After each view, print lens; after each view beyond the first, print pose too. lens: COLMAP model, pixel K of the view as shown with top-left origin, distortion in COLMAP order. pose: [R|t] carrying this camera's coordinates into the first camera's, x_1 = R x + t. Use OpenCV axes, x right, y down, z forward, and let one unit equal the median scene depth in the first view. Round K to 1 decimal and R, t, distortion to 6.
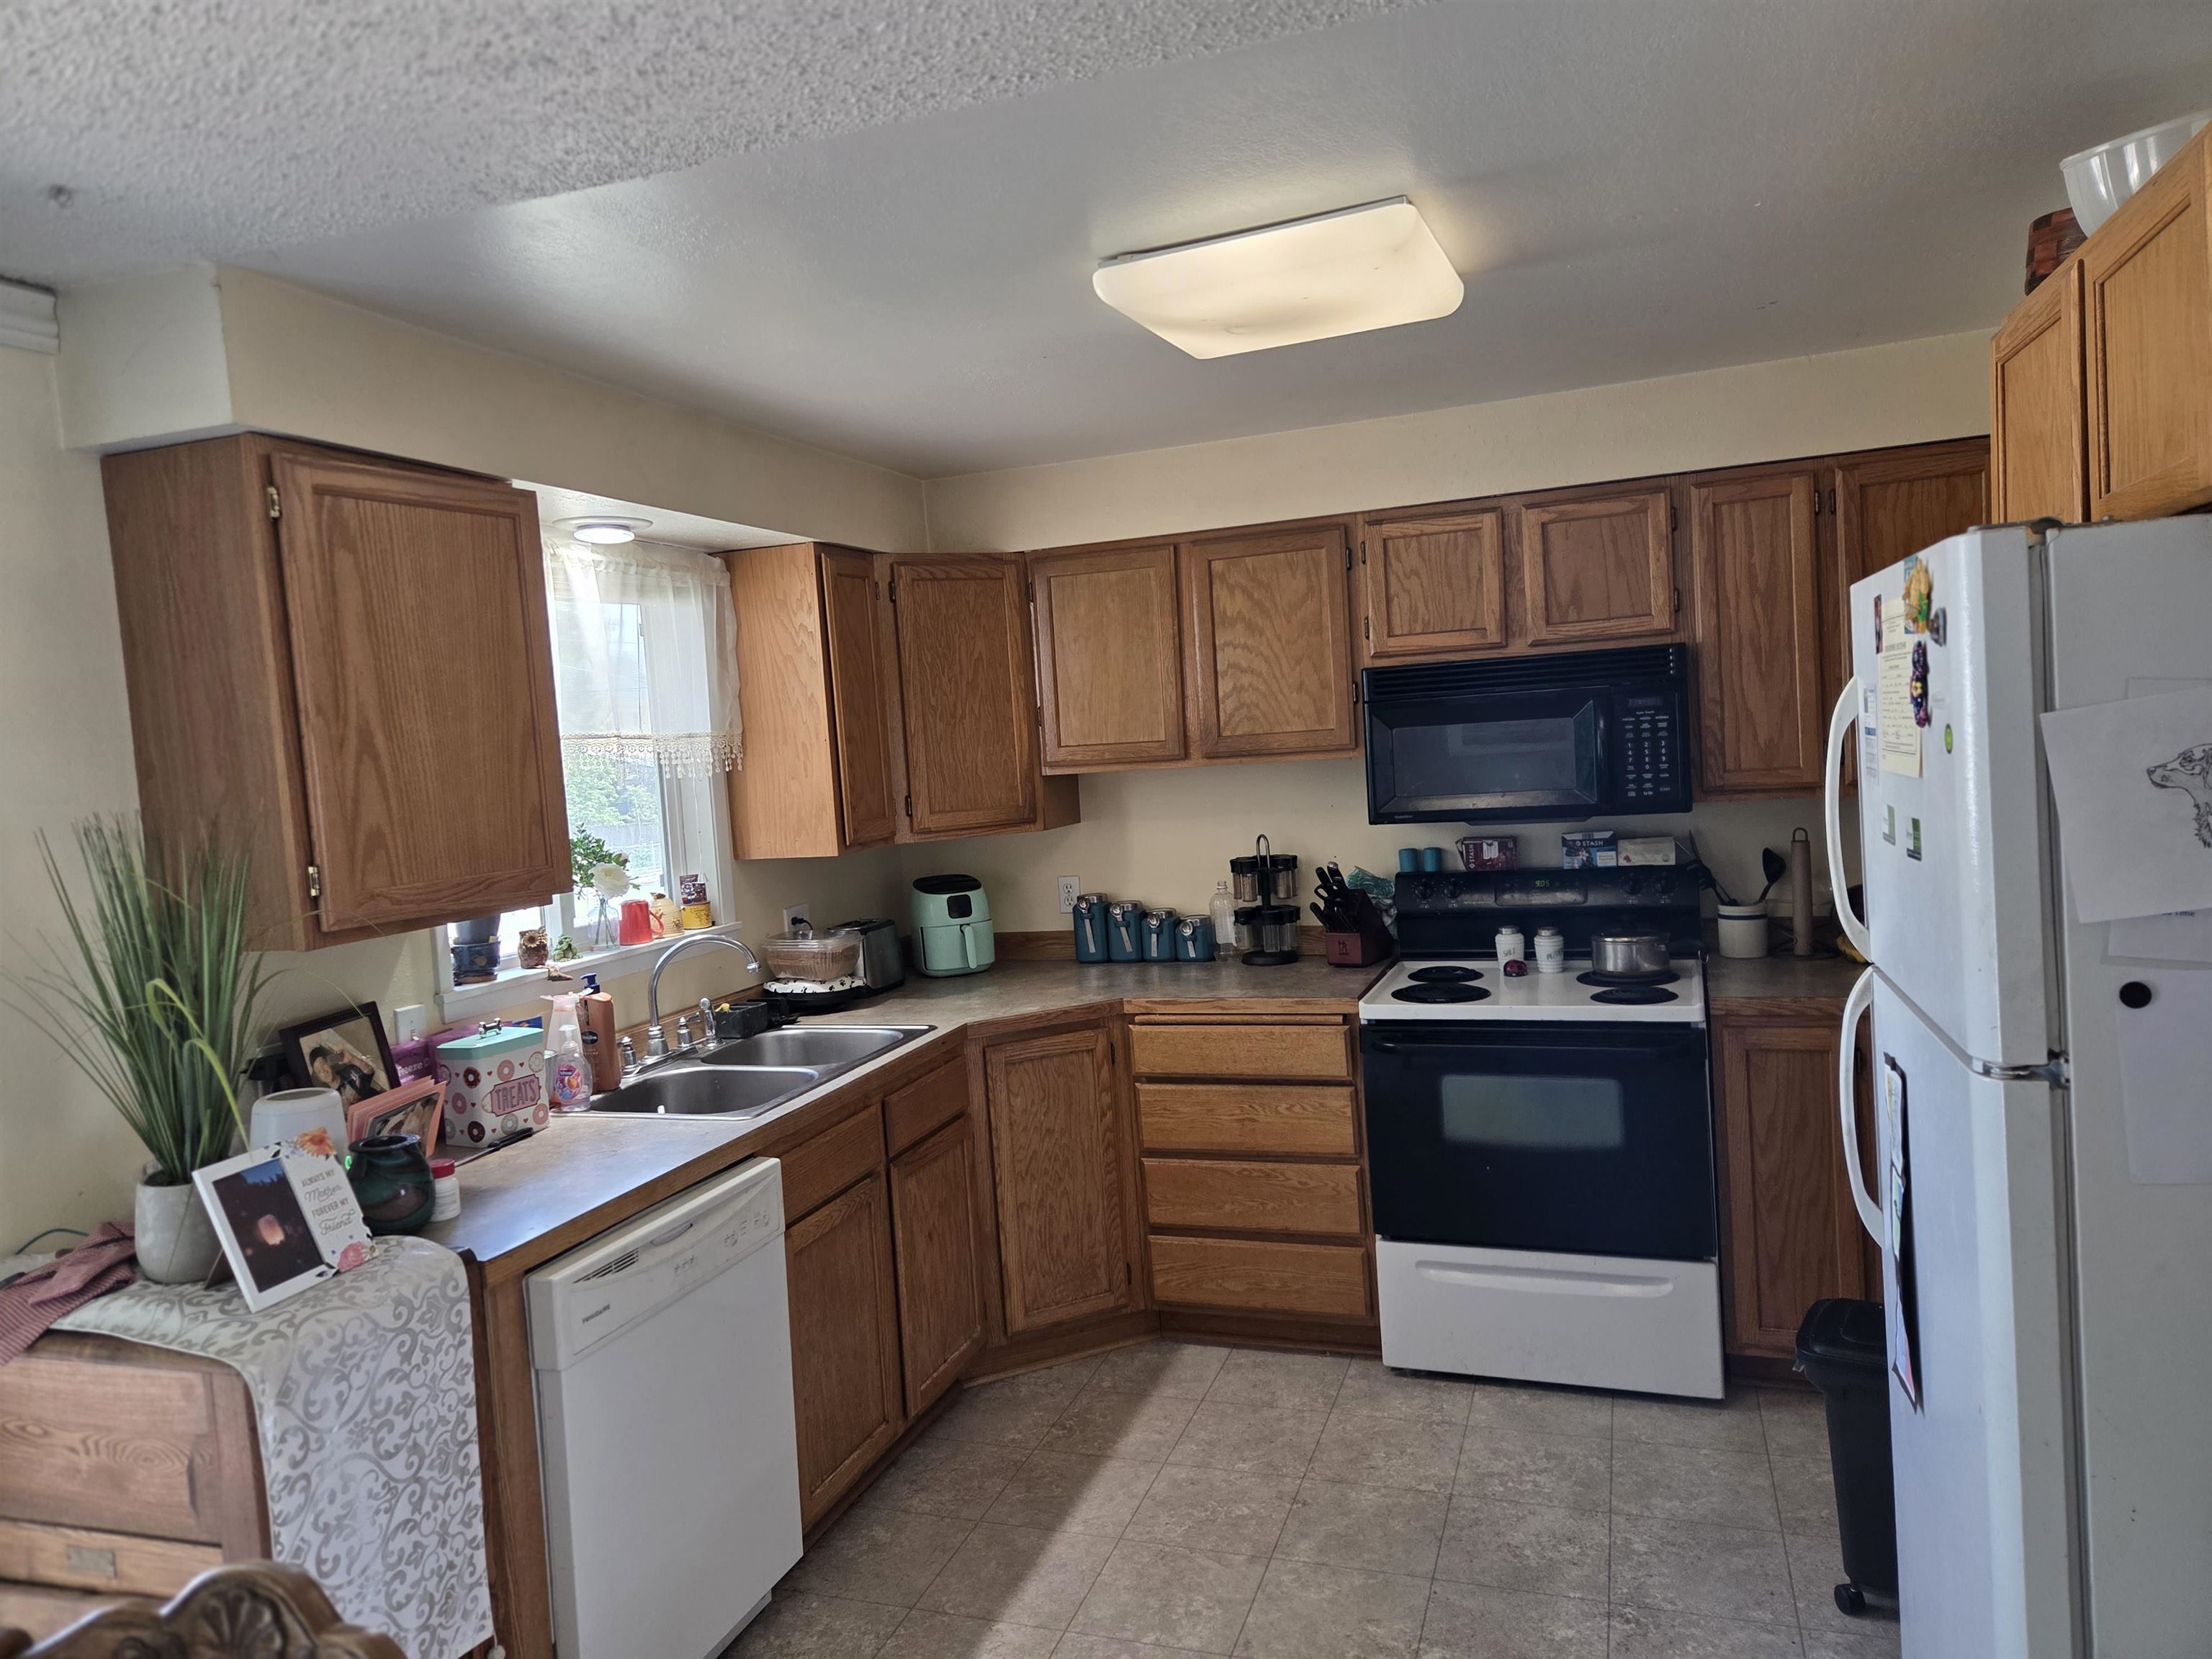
lens RADIAL K [[1496.9, 0, 1106.0], [0, 1496.9, 828.1], [0, 0, 1]] dist [0.024610, -0.003120]
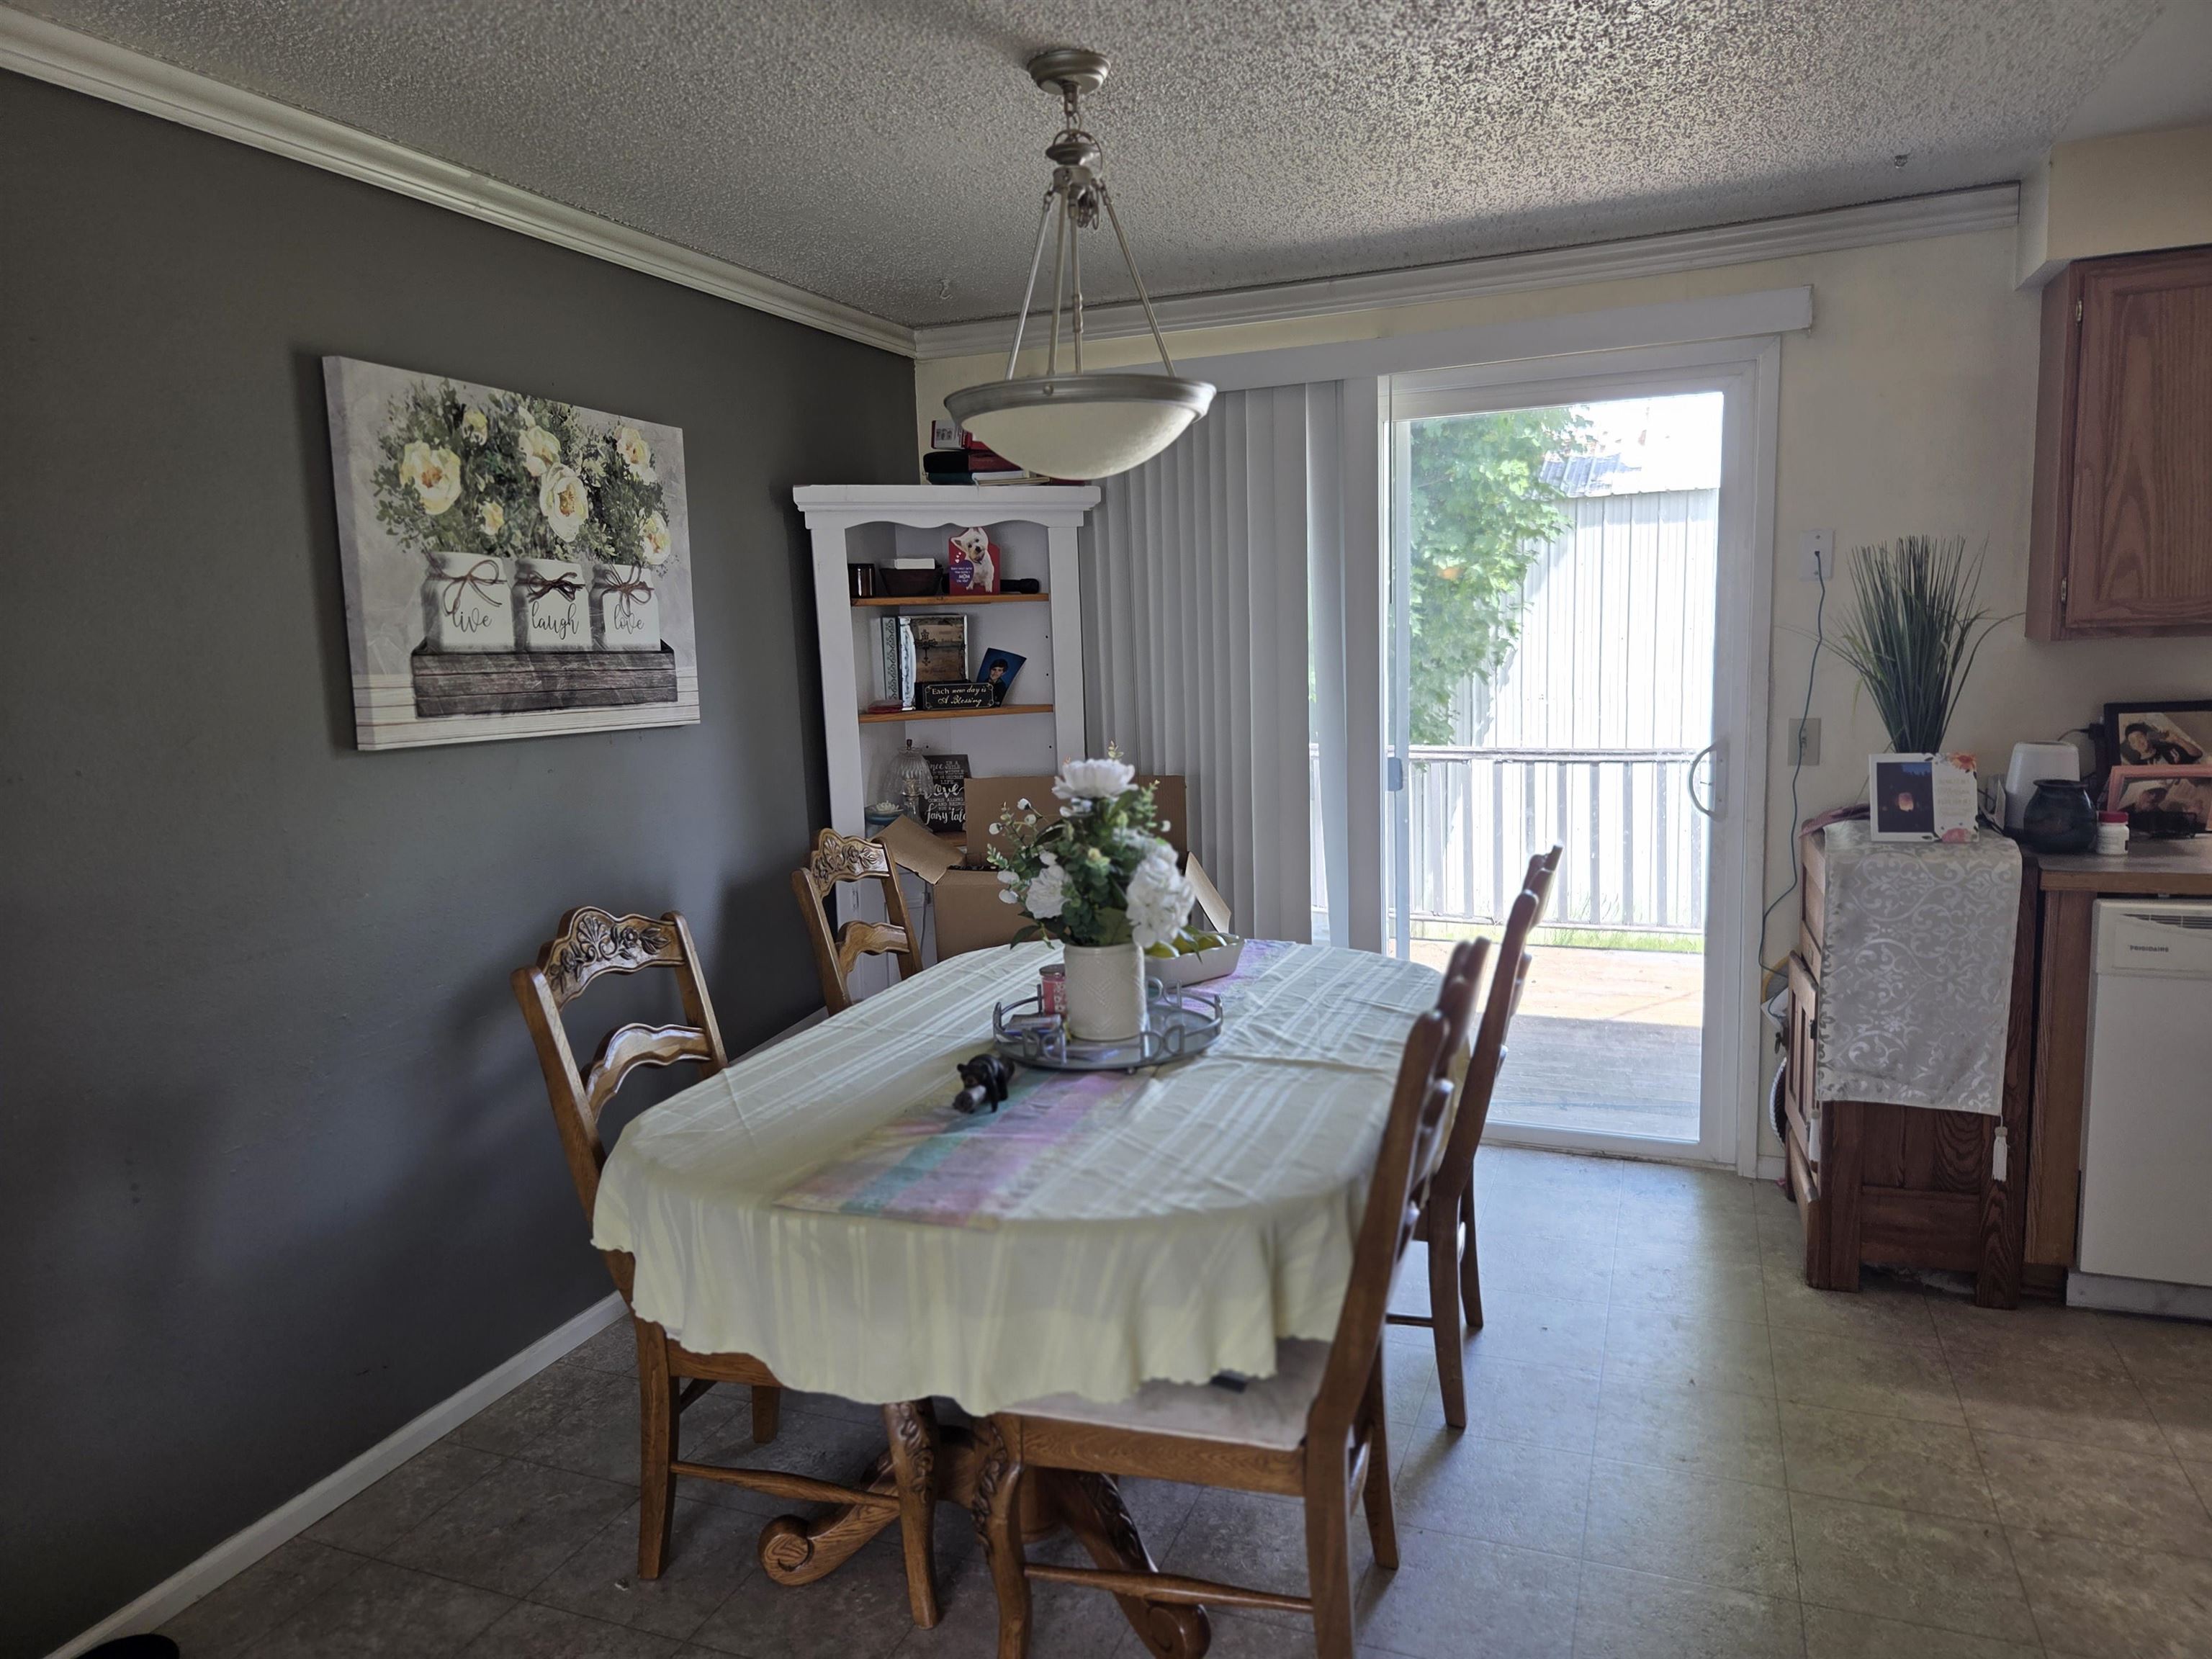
lens RADIAL K [[1496.9, 0, 1098.5], [0, 1496.9, 823.6], [0, 0, 1]] dist [0.024610, -0.003120]
pose [[0.000527, 0.196755, -0.980452, 0.862120], [-0.022271, 0.980212, 0.196695, -0.008825], [0.999752, 0.021732, 0.004899, 0.102045]]
